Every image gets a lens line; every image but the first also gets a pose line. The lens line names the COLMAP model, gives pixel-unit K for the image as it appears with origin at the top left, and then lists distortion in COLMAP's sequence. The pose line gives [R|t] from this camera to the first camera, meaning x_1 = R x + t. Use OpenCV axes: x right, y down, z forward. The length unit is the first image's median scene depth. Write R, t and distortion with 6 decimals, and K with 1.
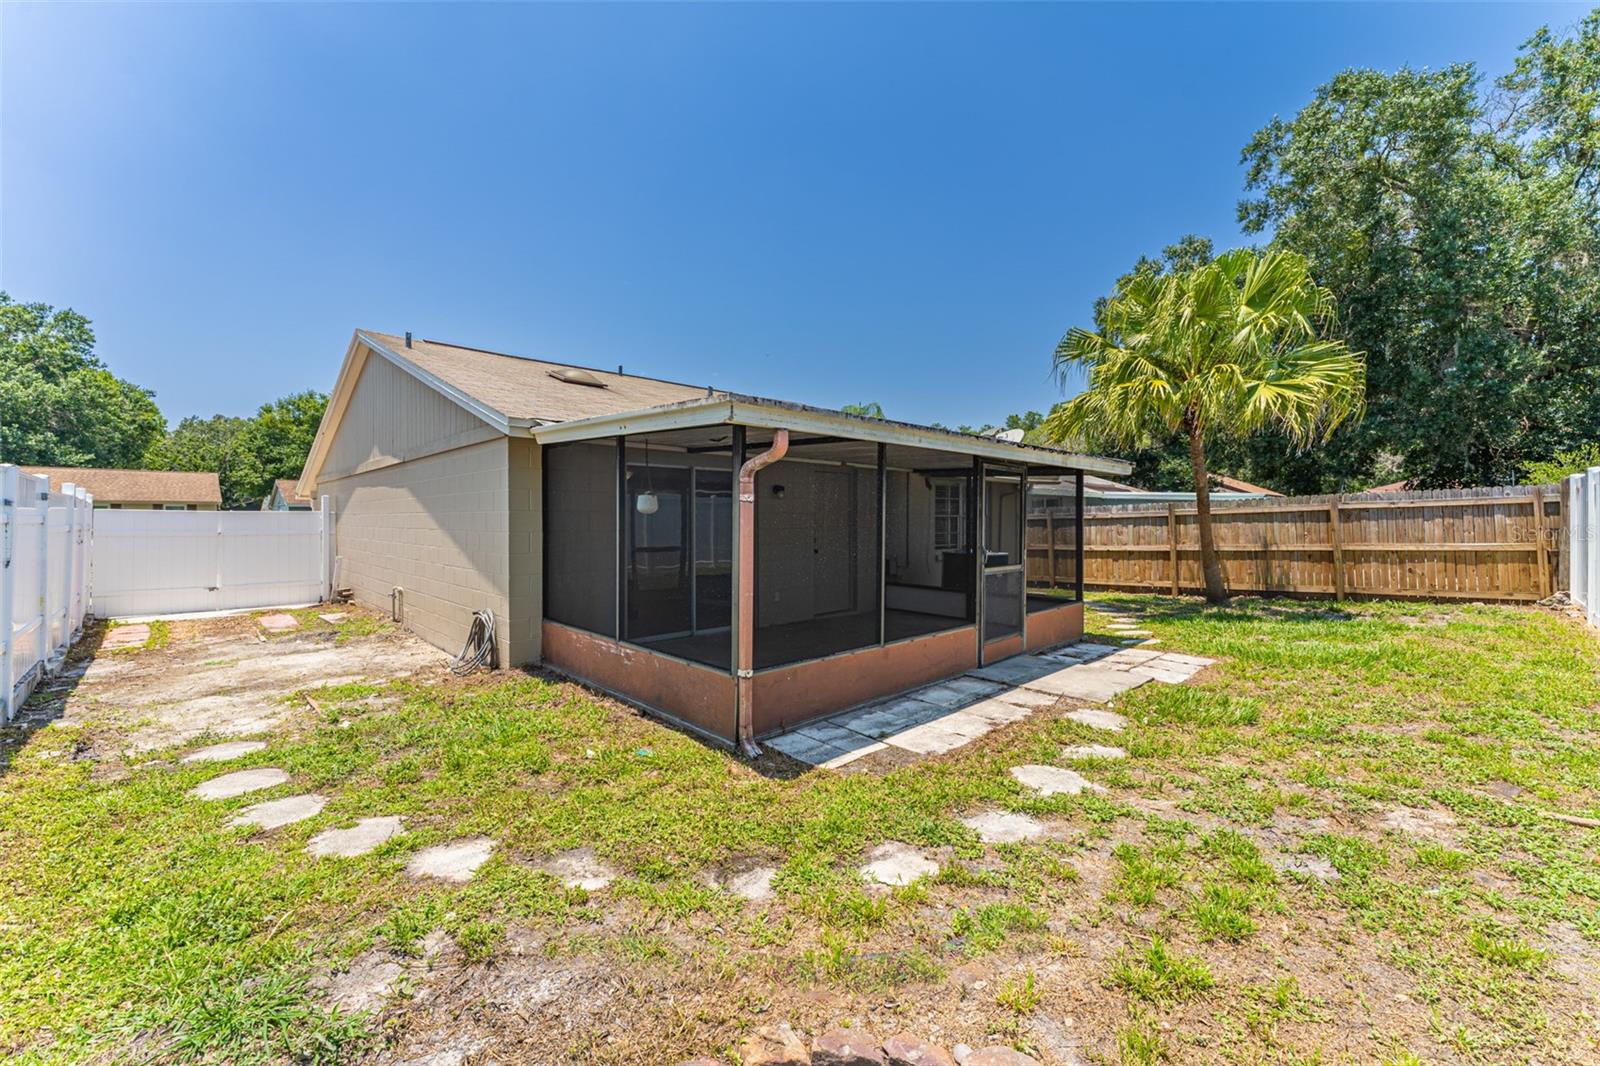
lens RADIAL K [[635.1, 0, 798.8], [0, 635.1, 518.0], [0, 0, 1]] dist [0.002552, 0.000216]
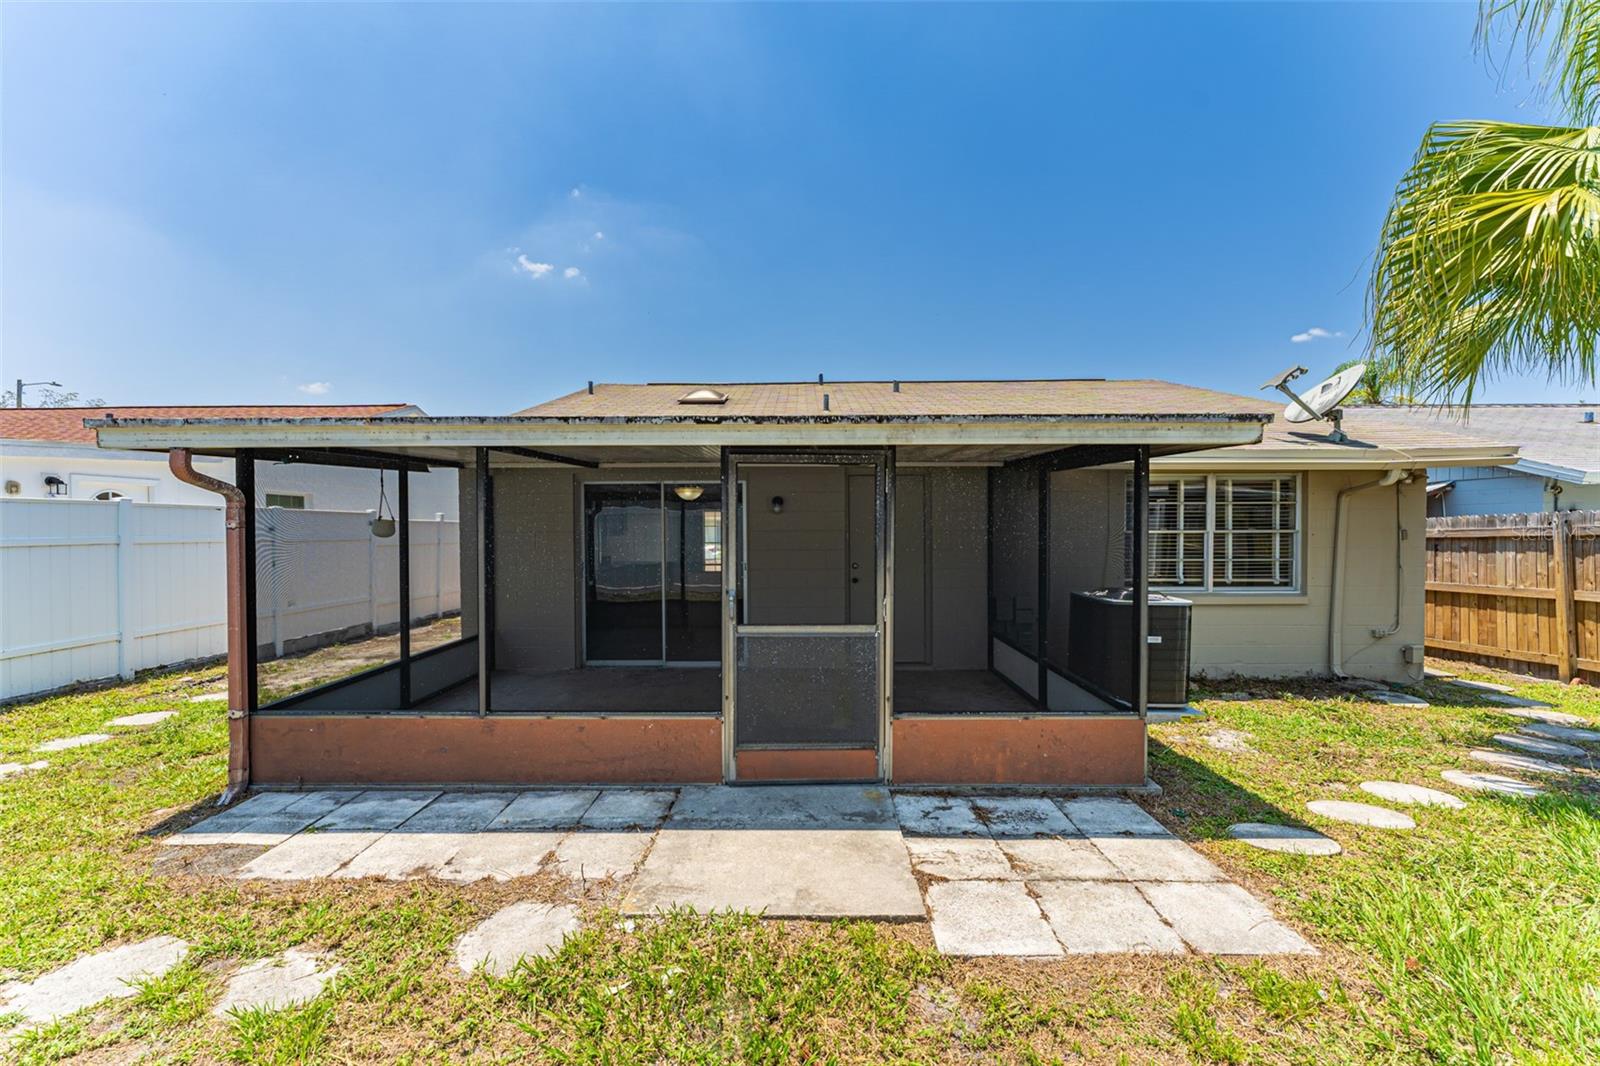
lens RADIAL K [[635.1, 0, 797.0], [0, 635.1, 544.6], [0, 0, 1]] dist [0.002552, 0.000216]
pose [[0.714264, 0.012885, -0.699758, 1.007881], [0.004450, 0.999727, 0.022951, -0.016020], [0.699862, -0.019507, 0.714012, 0.803916]]
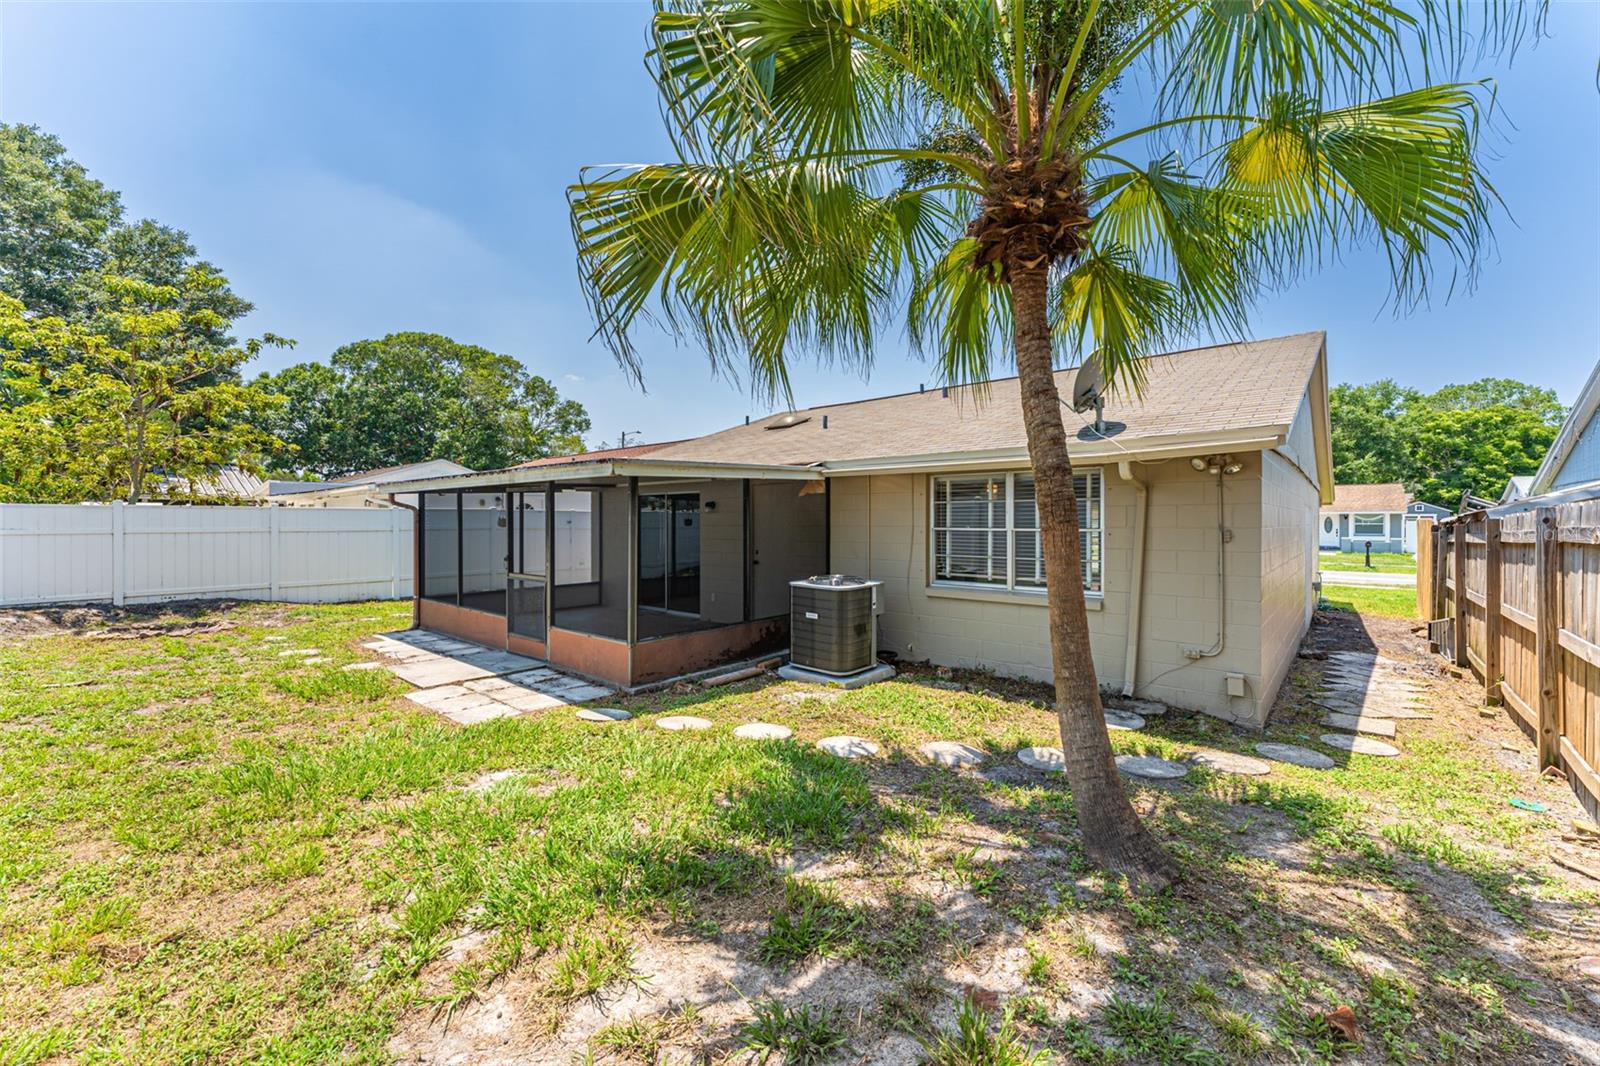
lens RADIAL K [[635.1, 0, 797.5], [0, 635.1, 521.1], [0, 0, 1]] dist [0.002552, 0.000216]
pose [[0.109606, -0.003027, -0.993970, 1.995105], [-0.001719, 0.999993, -0.003235, -0.021287], [0.993974, 0.002063, 0.109600, 1.802190]]
